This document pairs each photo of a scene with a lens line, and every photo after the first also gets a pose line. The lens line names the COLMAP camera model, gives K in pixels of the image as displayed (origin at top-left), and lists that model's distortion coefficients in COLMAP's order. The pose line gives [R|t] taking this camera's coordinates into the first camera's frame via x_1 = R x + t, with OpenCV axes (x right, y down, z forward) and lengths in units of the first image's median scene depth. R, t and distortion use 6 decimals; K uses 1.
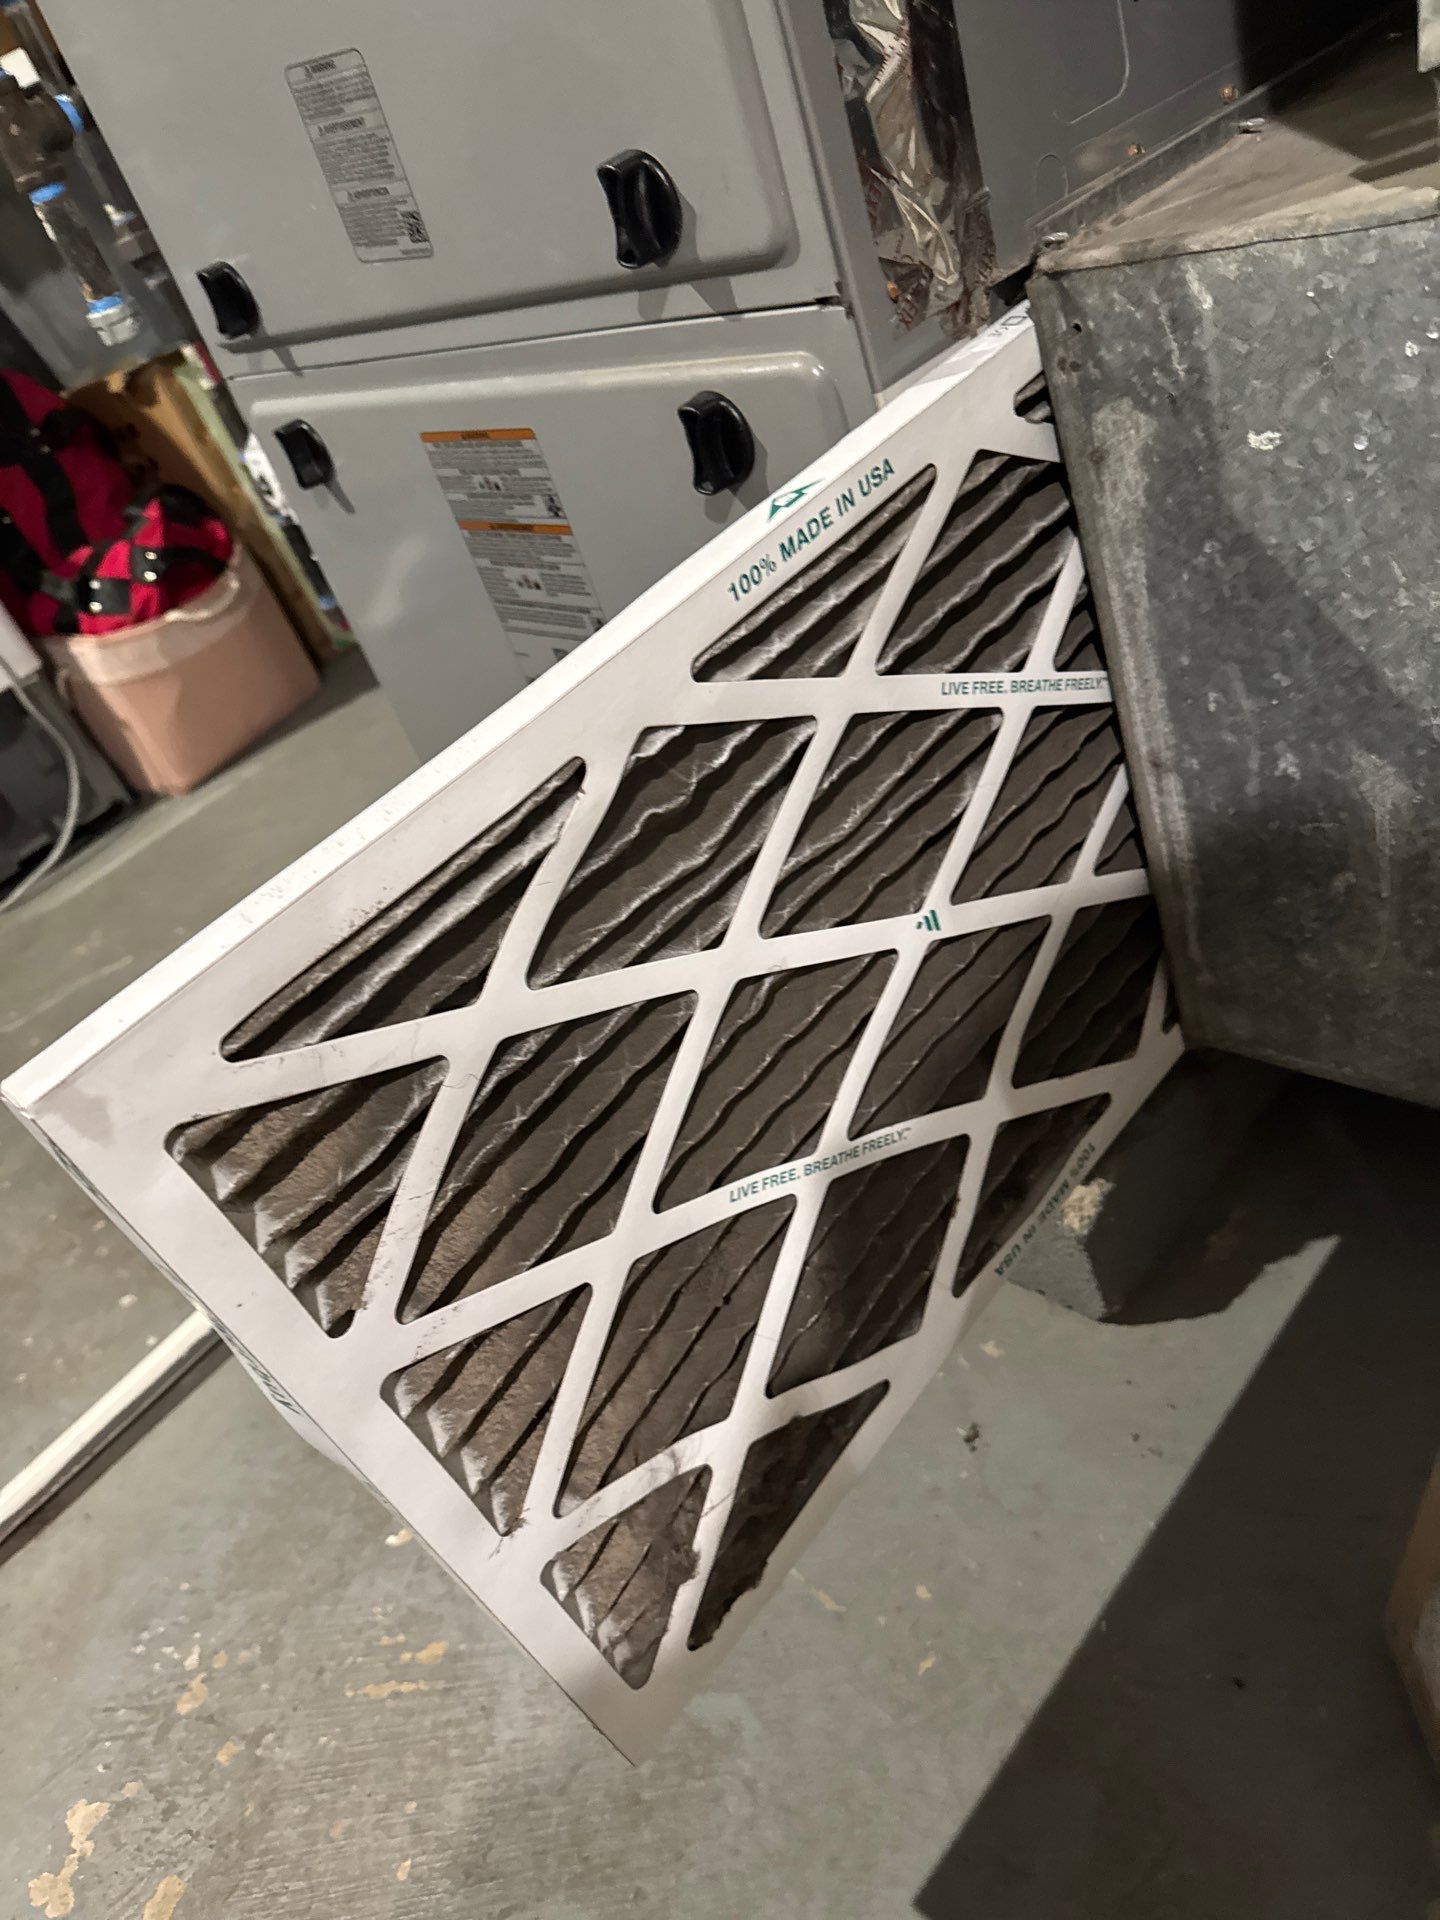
lens RADIAL K [[1387.6, 0, 716.4], [0, 1387.6, 953.5], [0, 0, 1]] dist [-0.003007, -0.005837]
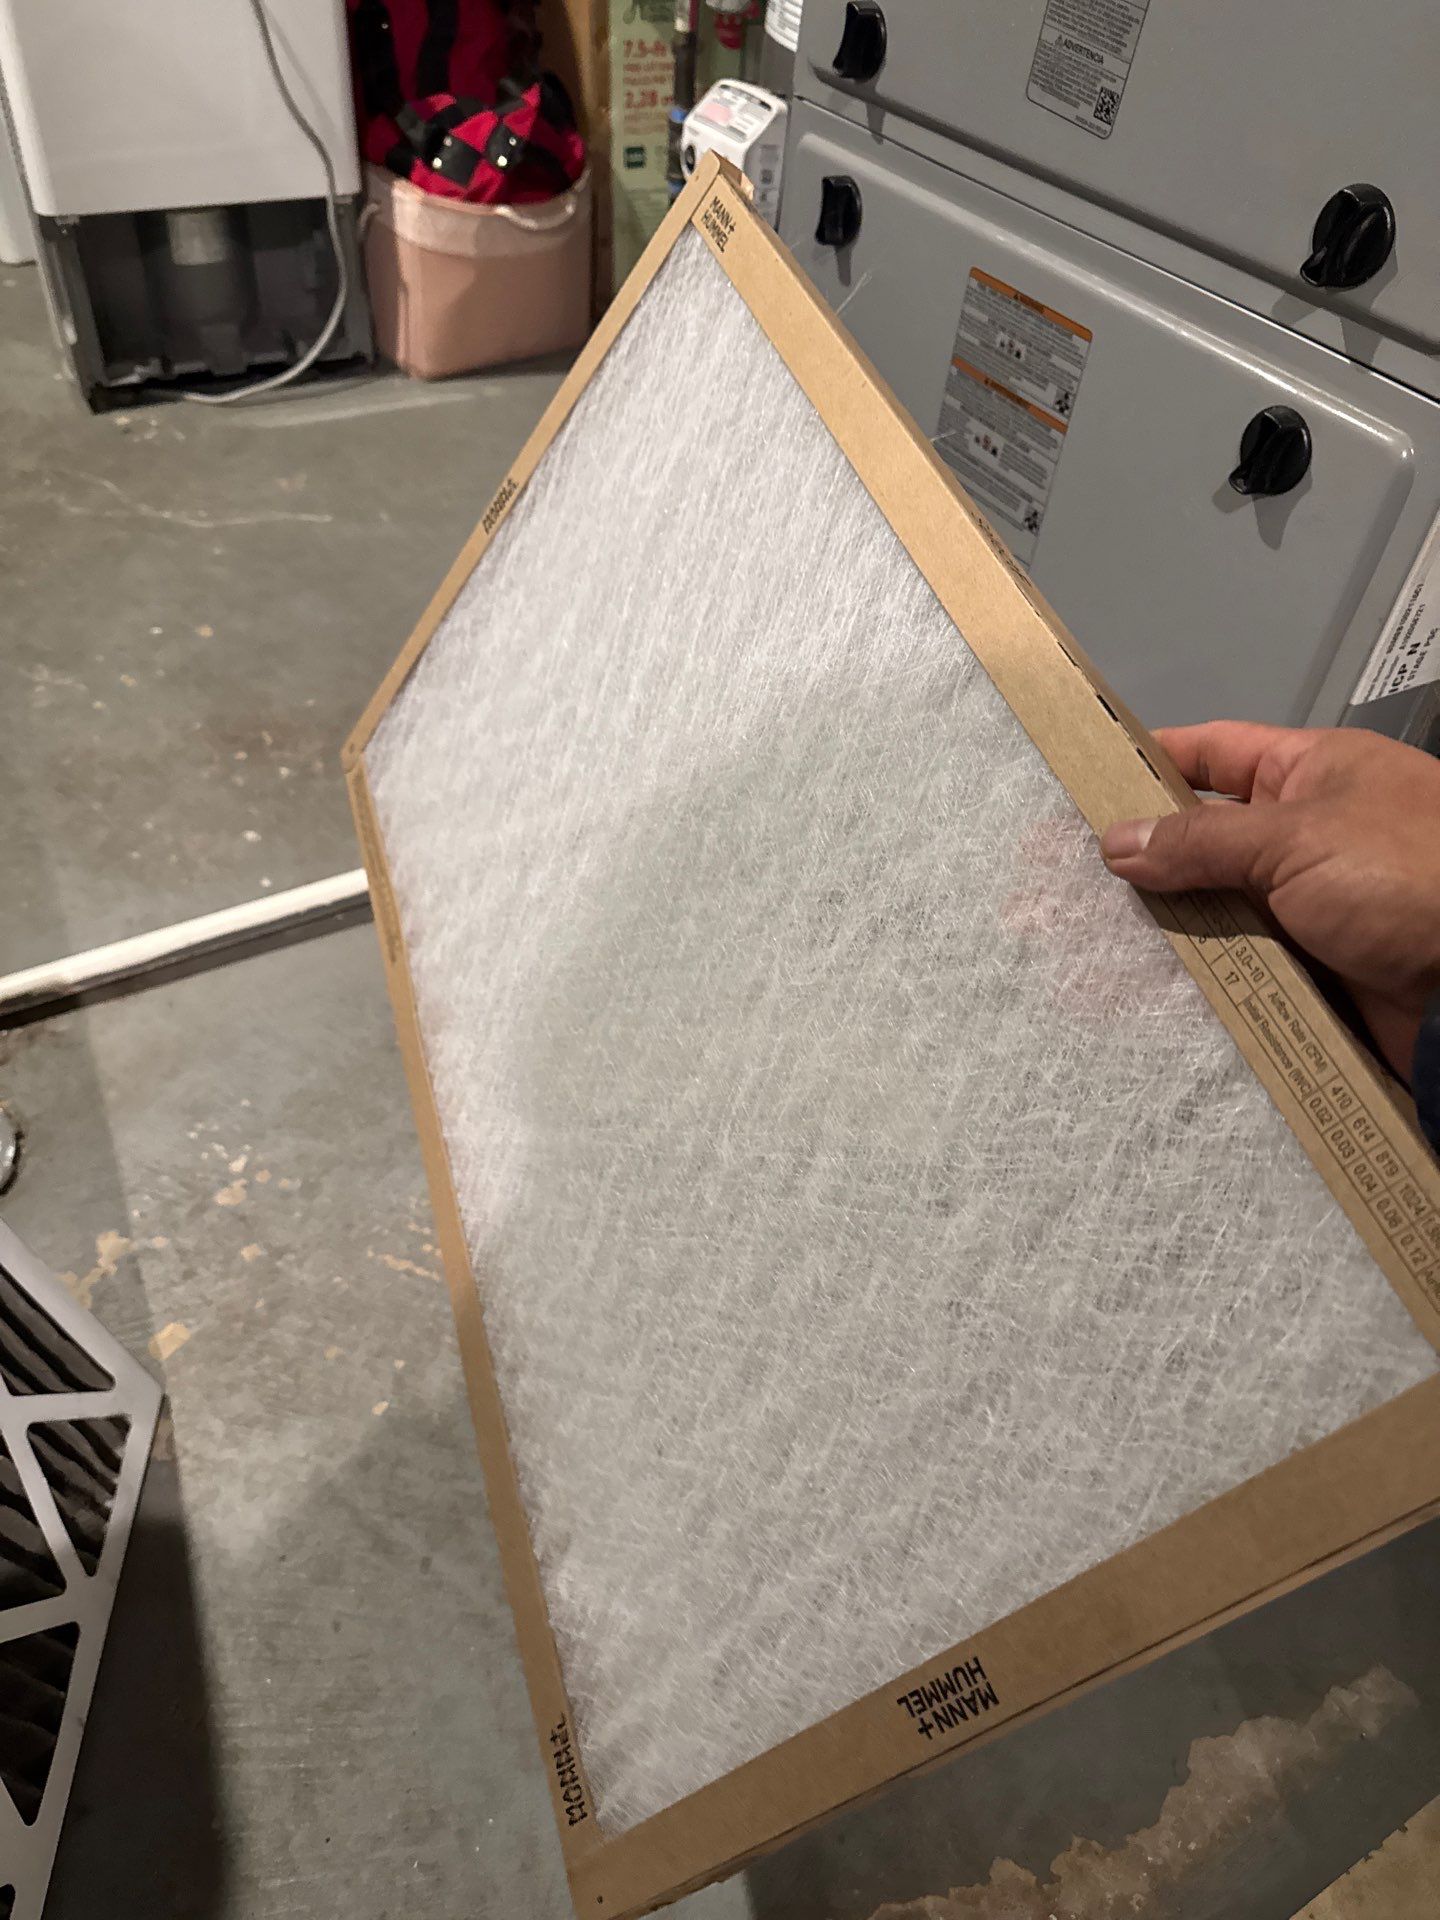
lens RADIAL K [[1387.6, 0, 718.8], [0, 1387.6, 940.2], [0, 0, 1]] dist [-0.003007, -0.005837]
pose [[0.885991, 0.455450, 0.087089, -0.228193], [-0.463372, 0.876684, 0.129273, 0.023118], [-0.017472, -0.154890, 0.987777, -0.102150]]
